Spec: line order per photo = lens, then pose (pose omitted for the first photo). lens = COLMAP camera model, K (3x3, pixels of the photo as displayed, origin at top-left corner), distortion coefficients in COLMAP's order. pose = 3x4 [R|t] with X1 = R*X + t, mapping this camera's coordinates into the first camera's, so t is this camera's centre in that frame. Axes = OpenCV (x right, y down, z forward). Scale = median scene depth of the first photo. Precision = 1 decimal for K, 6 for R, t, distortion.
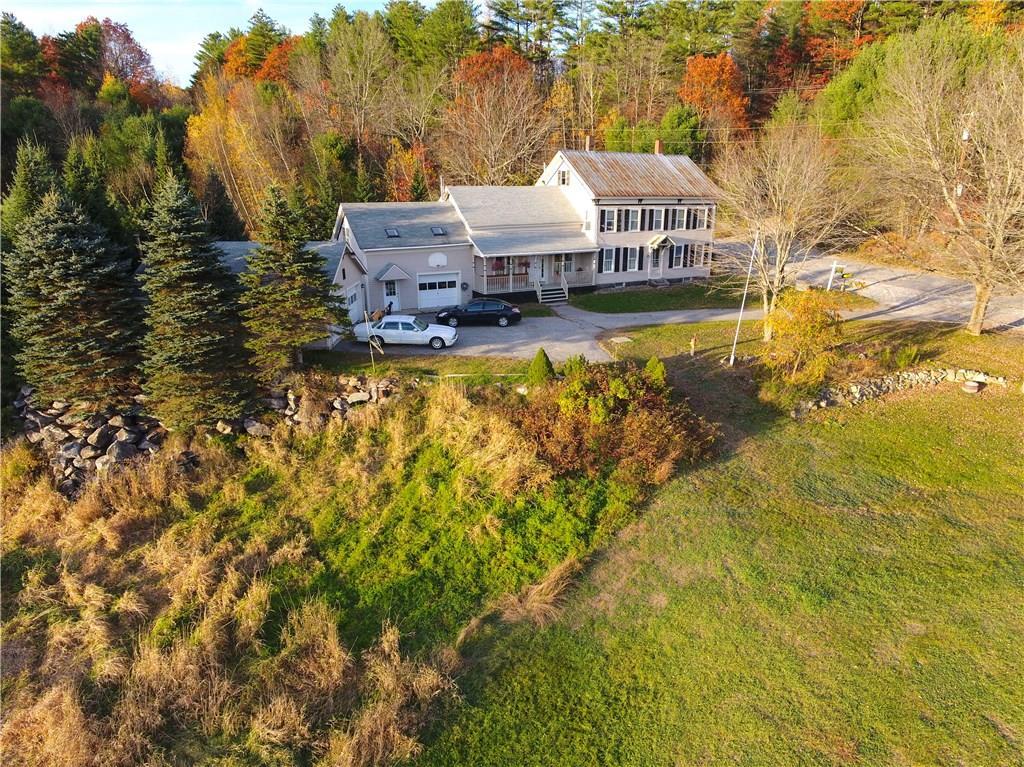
lens RADIAL K [[620.3, 0, 512.0], [0, 620.3, 383.5], [0, 0, 1]] dist [-0.002911, 0.001611]
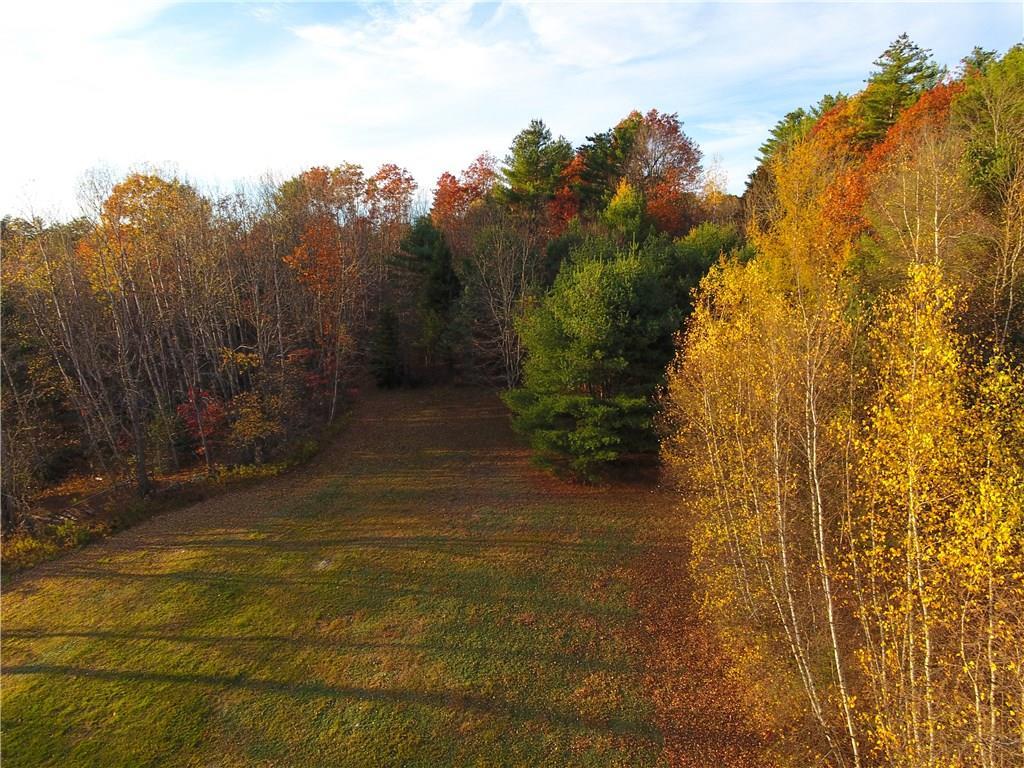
lens RADIAL K [[620.3, 0, 512.0], [0, 620.3, 384.0], [0, 0, 1]] dist [-0.002911, 0.001611]
pose [[0.708134, 0.115005, -0.696649, -1.178970], [-0.211722, 0.975830, -0.054119, -1.044208], [0.673587, 0.185819, 0.715368, 2.216657]]
